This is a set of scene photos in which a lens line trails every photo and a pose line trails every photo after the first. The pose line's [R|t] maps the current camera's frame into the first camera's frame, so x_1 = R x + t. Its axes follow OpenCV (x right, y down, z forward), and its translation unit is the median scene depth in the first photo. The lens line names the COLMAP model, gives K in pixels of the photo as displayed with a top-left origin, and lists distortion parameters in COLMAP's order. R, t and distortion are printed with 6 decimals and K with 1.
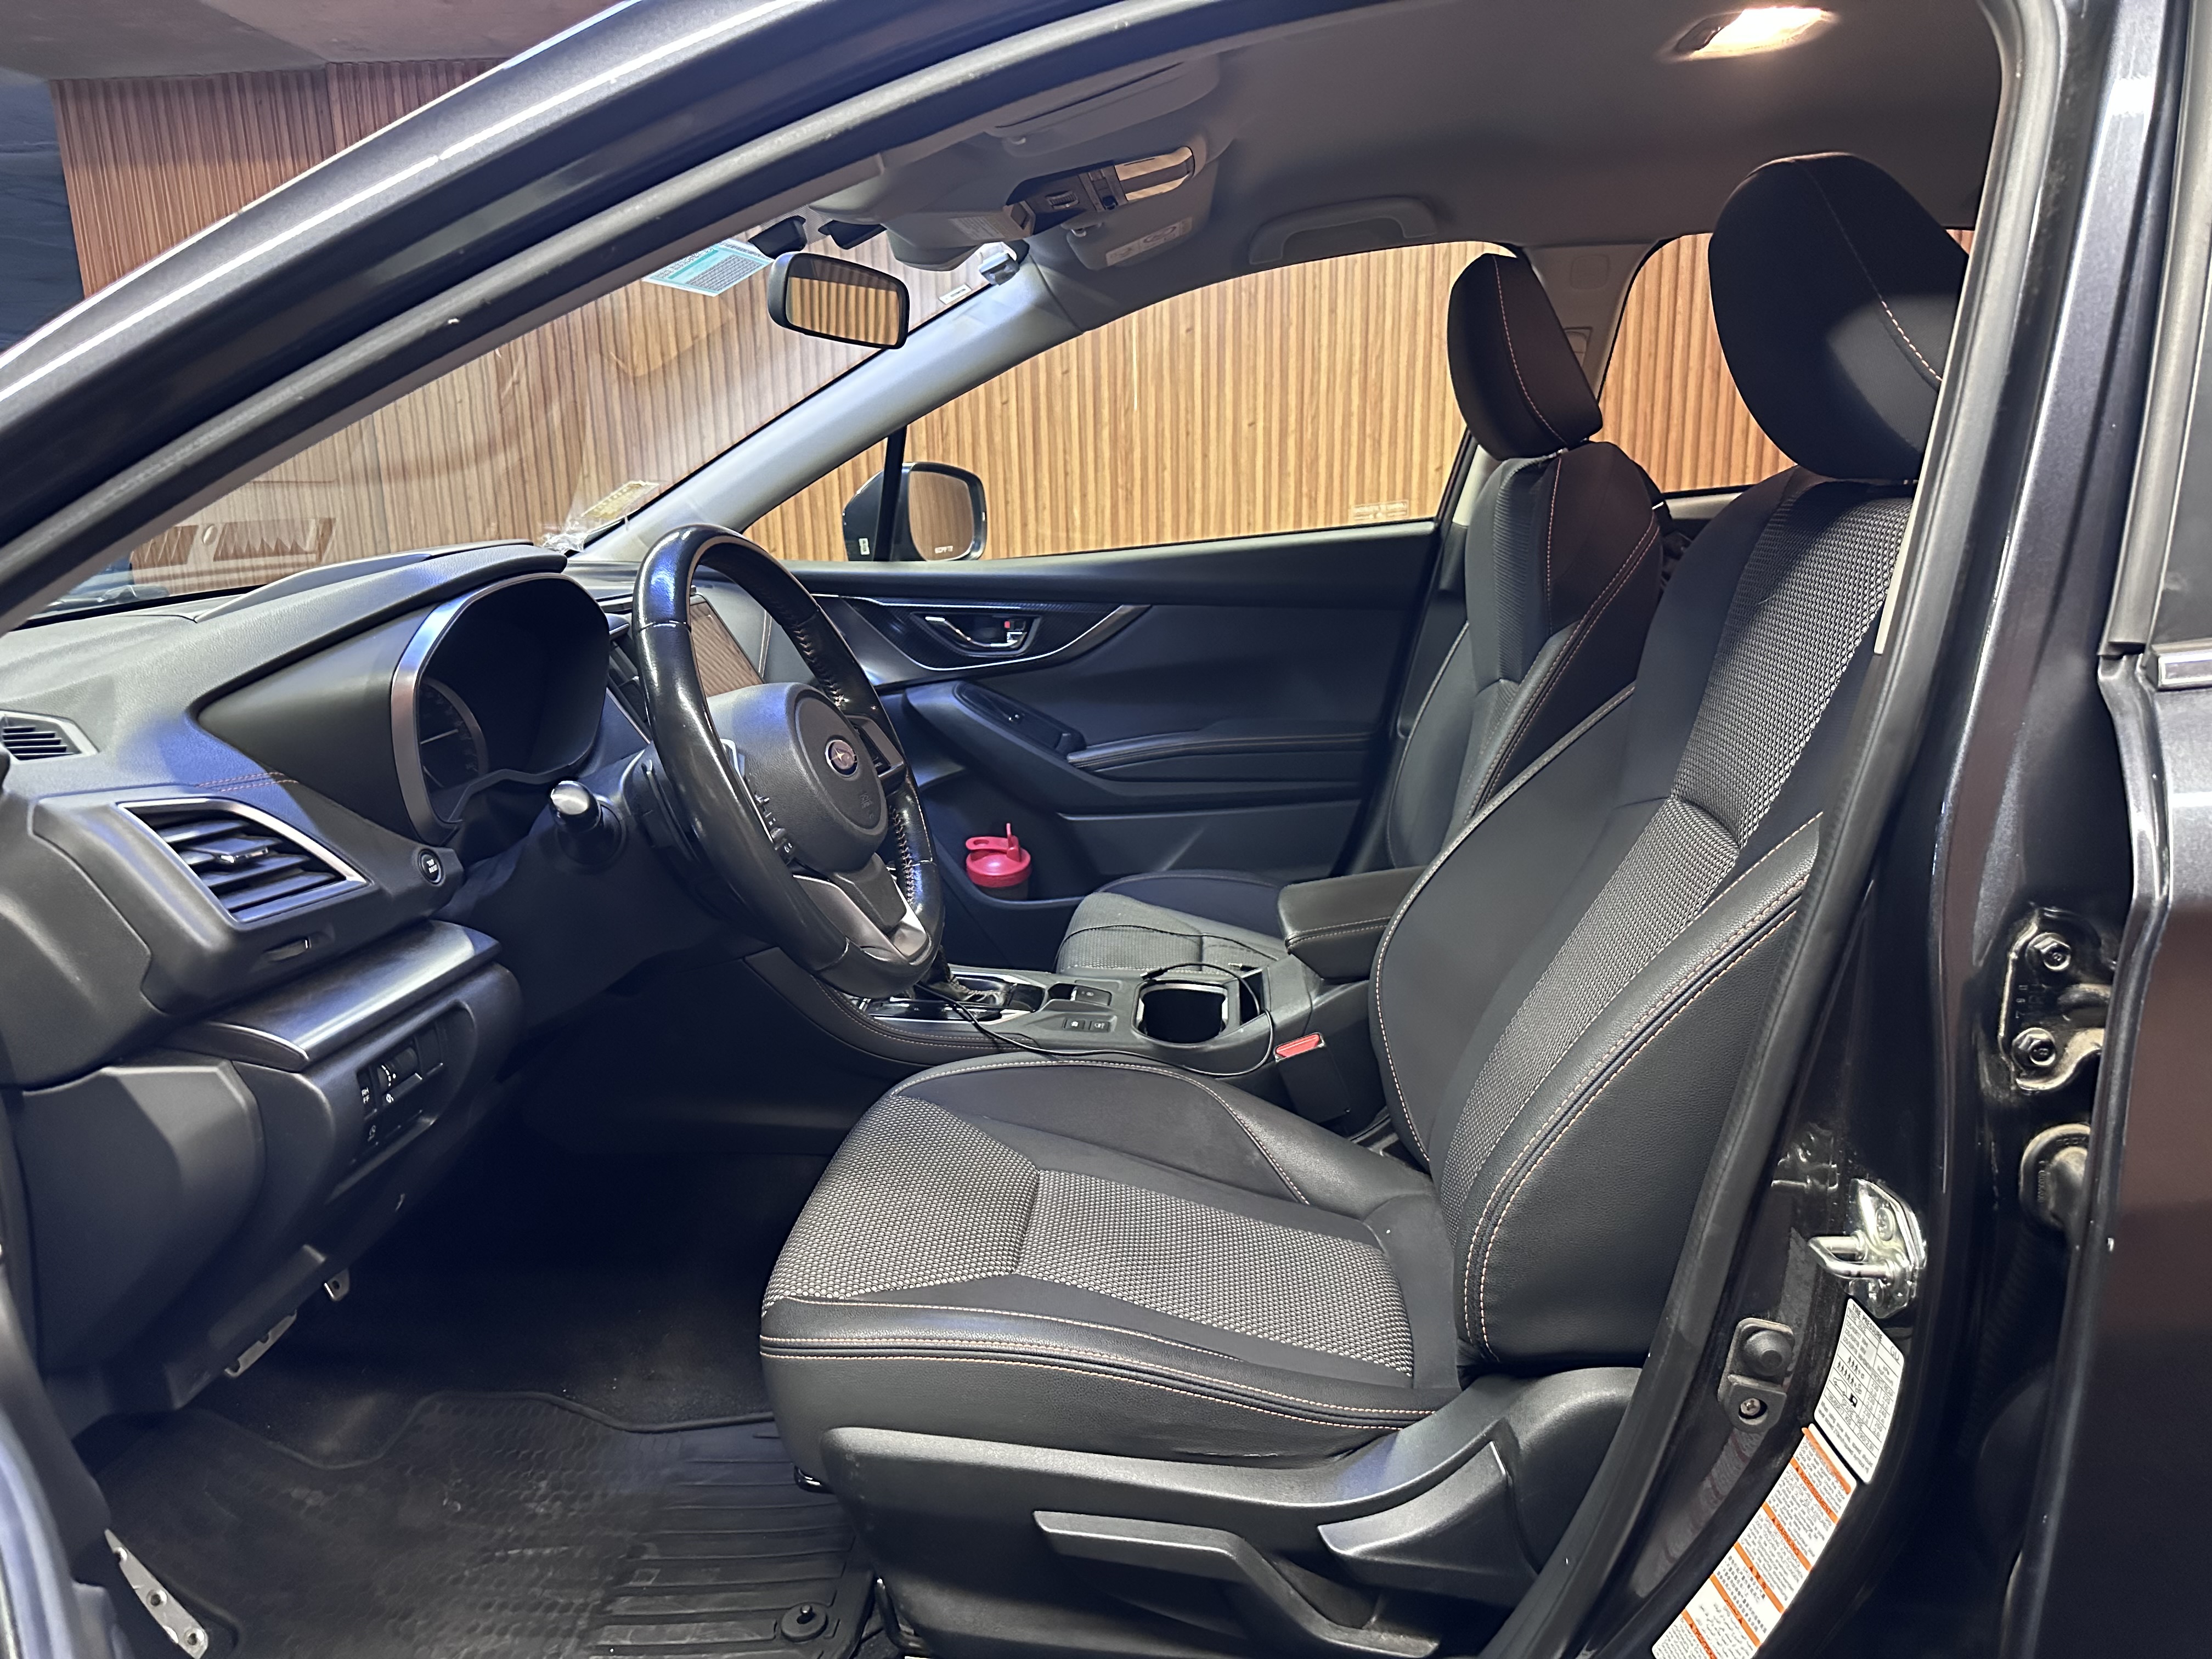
lens RADIAL K [[1554.9, 0, 1107.6], [0, 1554.9, 799.5], [0, 0, 1]] dist [0.281230, -0.352043]
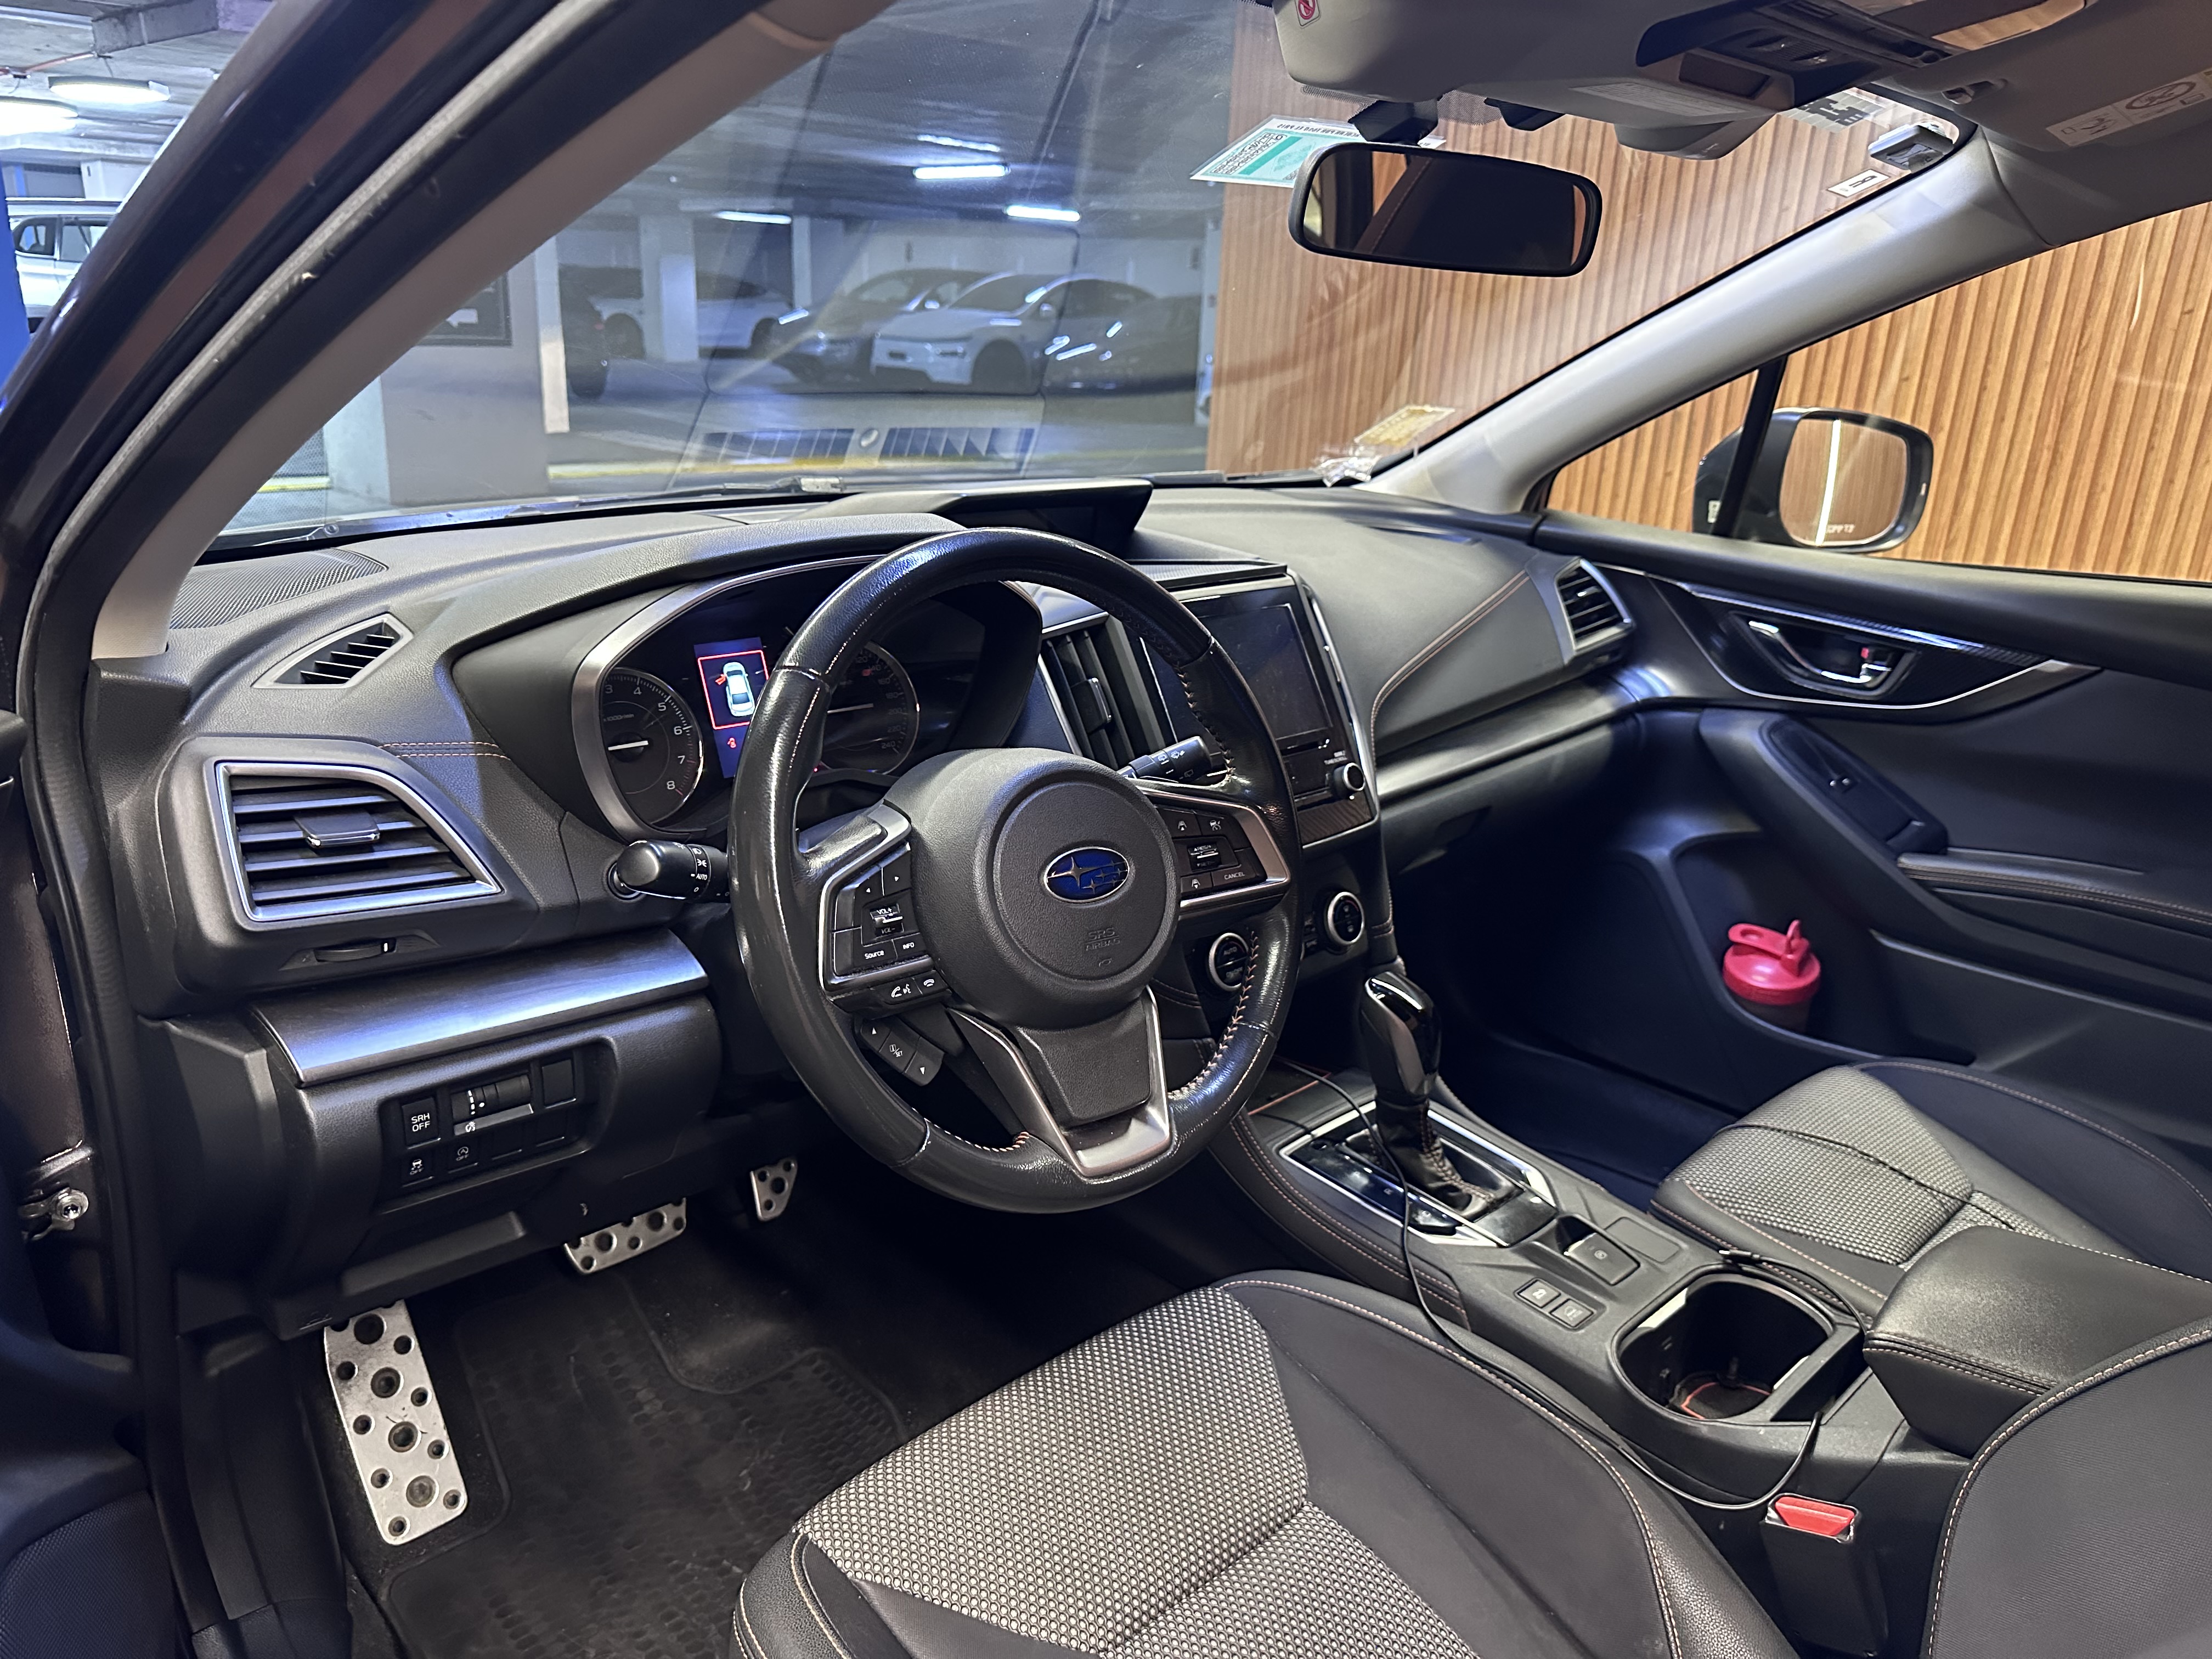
lens RADIAL K [[1598.4, 0, 1106.0], [0, 1598.4, 829.5], [0, 0, 1]] dist [0.067061, -0.075020]
pose [[0.755329, 0.269354, -0.597434, 0.144832], [-0.211989, 0.963041, 0.166173, -0.091606], [0.620112, 0.001134, 0.784512, 0.239947]]
